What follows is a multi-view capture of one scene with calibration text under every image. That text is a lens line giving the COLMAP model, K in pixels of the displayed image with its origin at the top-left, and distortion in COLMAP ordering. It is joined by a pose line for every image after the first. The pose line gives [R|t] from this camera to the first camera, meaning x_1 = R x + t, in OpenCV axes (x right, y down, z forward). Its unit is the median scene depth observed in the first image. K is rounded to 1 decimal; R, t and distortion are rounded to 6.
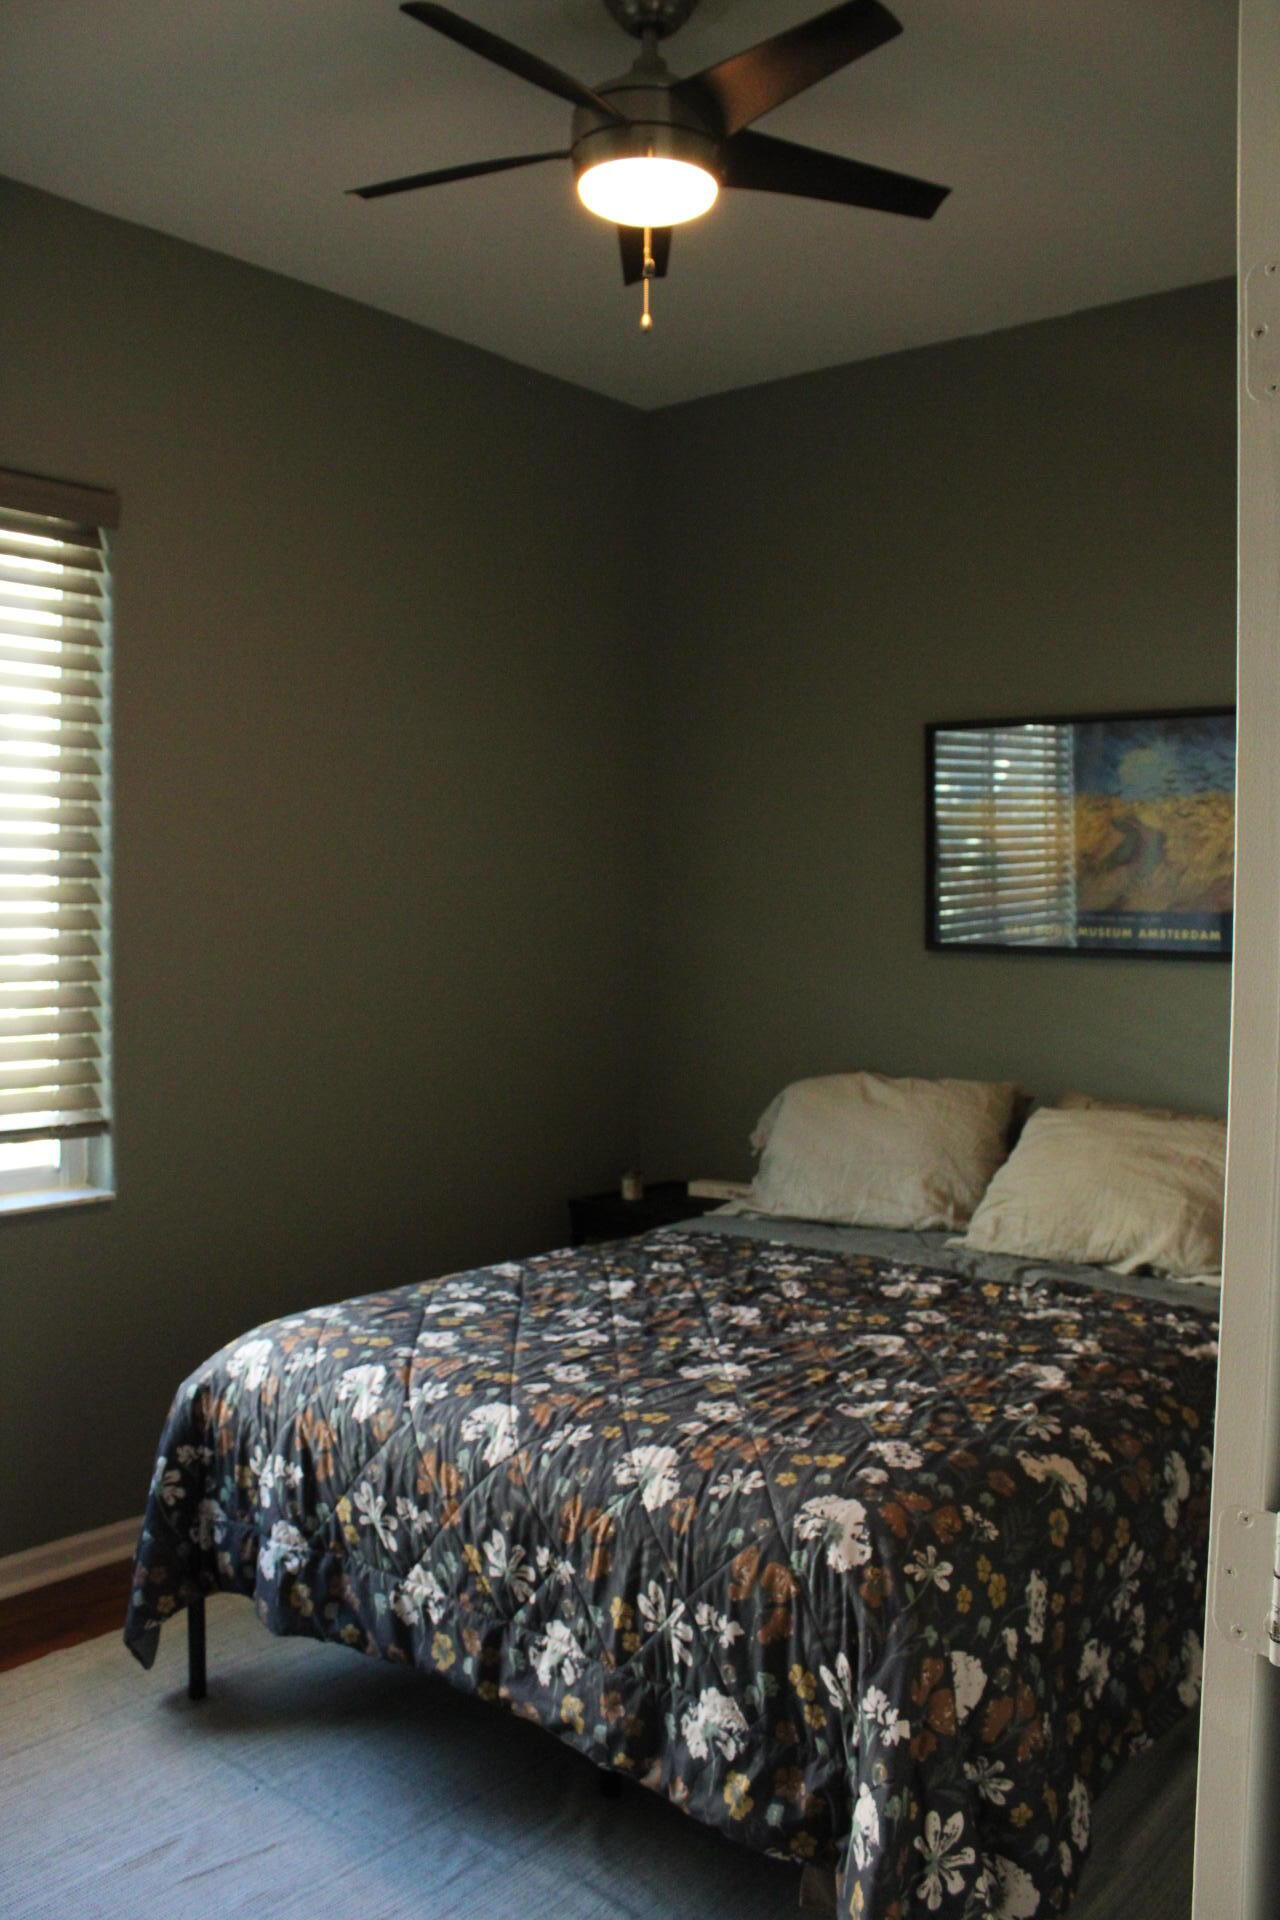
lens RADIAL K [[1595.6, 0, 603.6], [0, 1595.6, 960.3], [0, 0, 1]] dist [-0.159655, 0.138867]
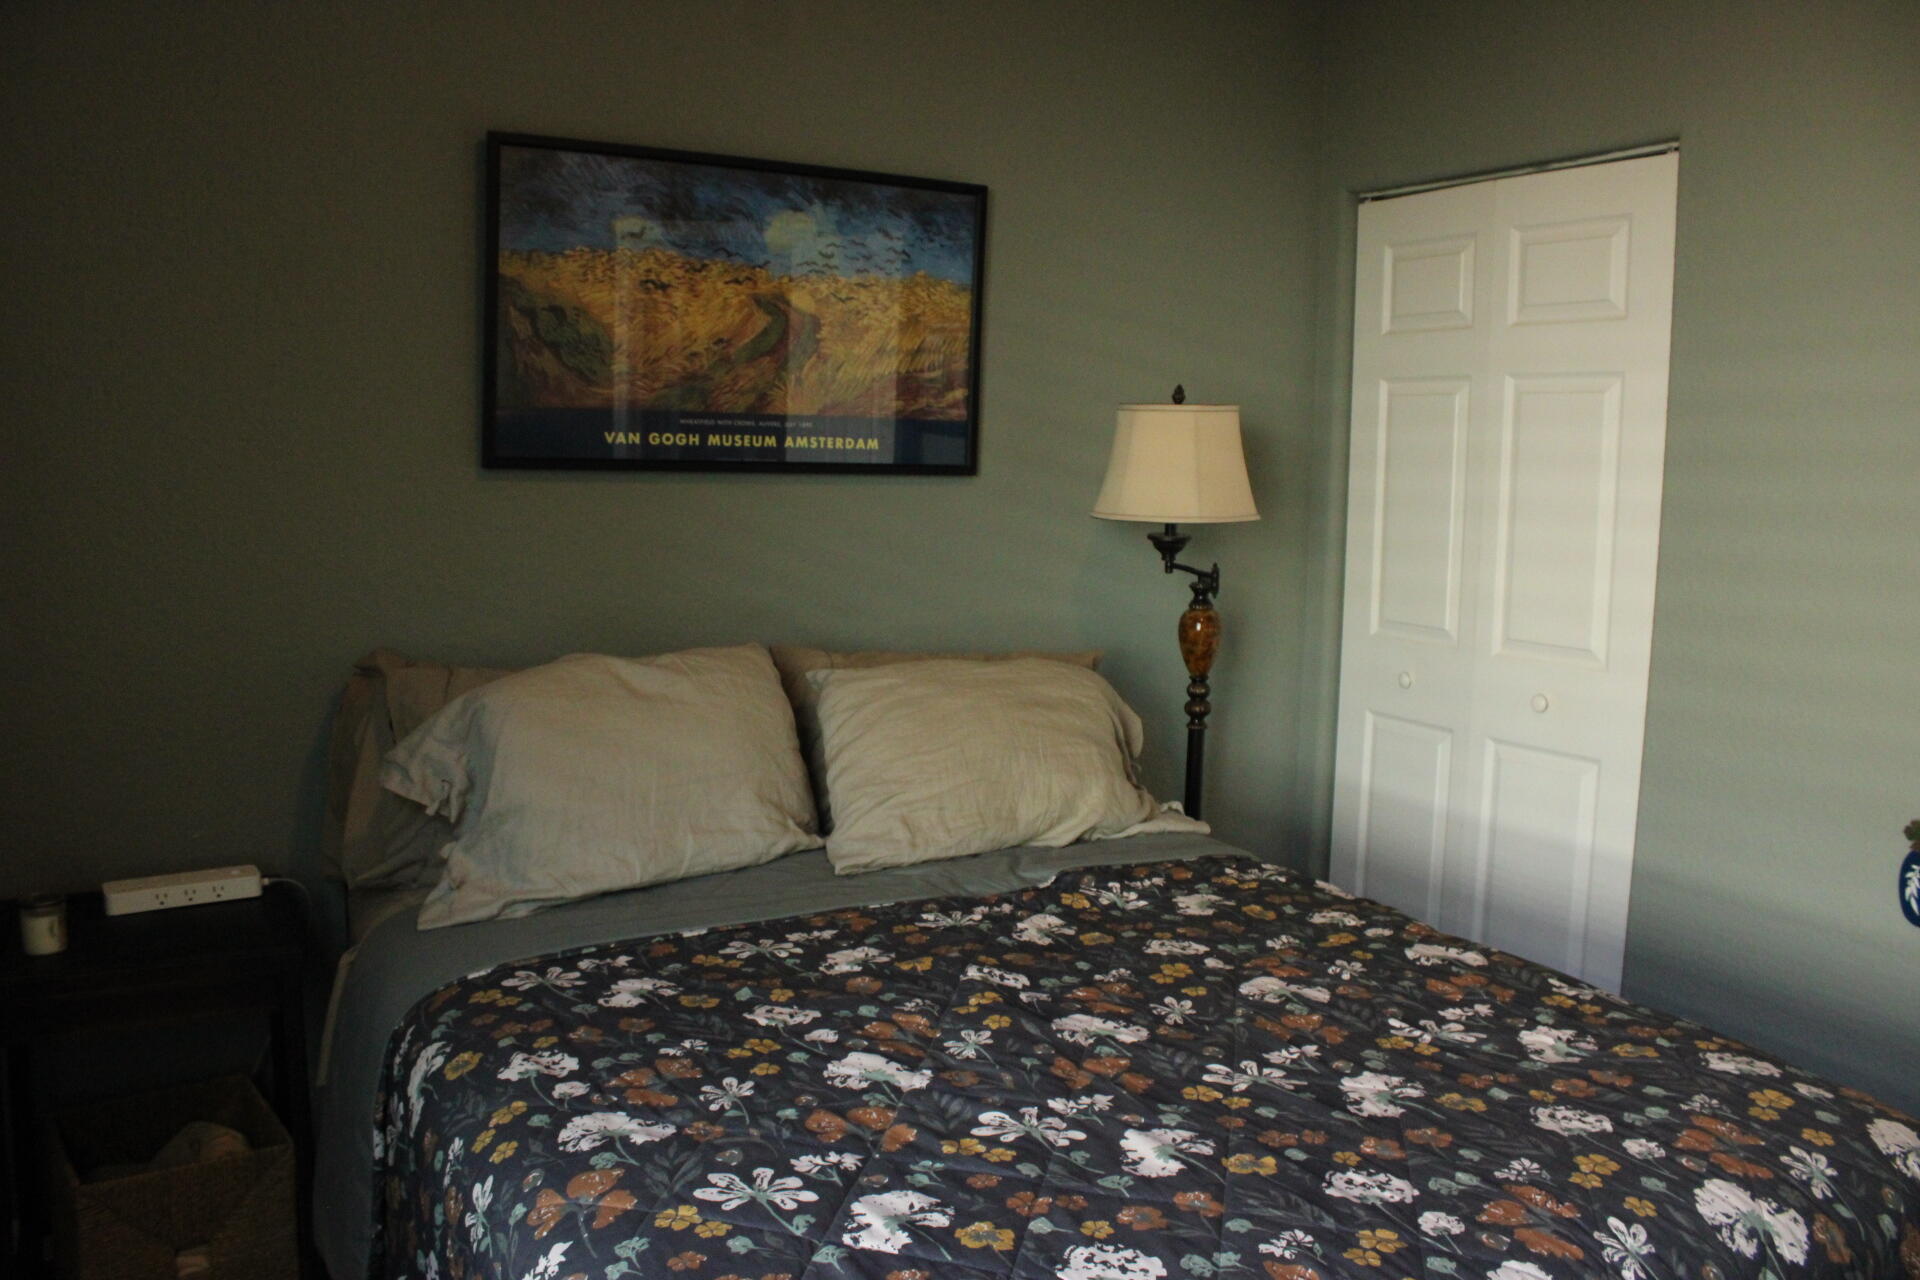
lens RADIAL K [[1595.6, 0, 960.0], [0, 1595.6, 640.0], [0, 0, 1]] dist [-0.159655, 0.138867]
pose [[0.327310, -0.117816, 0.937543, -0.415094], [0.012304, 0.992644, 0.120444, -0.013537], [-0.944837, -0.027887, 0.326352, 0.657855]]
